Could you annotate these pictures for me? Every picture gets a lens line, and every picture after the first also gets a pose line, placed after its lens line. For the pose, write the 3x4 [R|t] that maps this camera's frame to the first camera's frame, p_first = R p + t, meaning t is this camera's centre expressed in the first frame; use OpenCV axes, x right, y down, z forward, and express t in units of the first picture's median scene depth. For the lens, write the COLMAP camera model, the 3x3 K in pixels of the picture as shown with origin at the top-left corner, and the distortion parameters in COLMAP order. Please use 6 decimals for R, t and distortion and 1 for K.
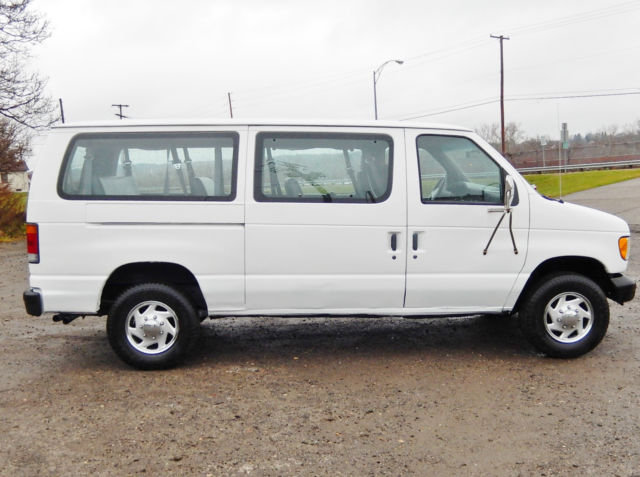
lens RADIAL K [[499.1, 0, 285.2], [0, 499.1, 240.3], [0, 0, 1]] dist [0.002199, 0.001739]
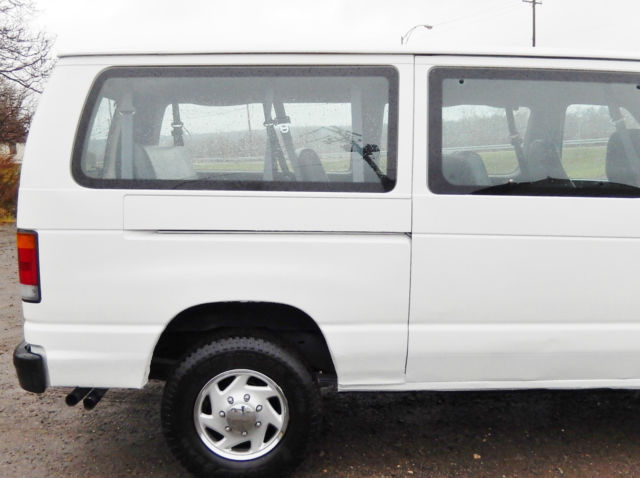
lens RADIAL K [[550.6, 0, 320.0], [0, 550.6, 239.0], [0, 0, 1]] dist [-0.003886, -0.000066]
pose [[0.999984, 0.005593, 0.001222, -0.178961], [-0.005633, 0.999342, 0.035837, -0.047244], [-0.001021, -0.035844, 0.999357, 0.383151]]
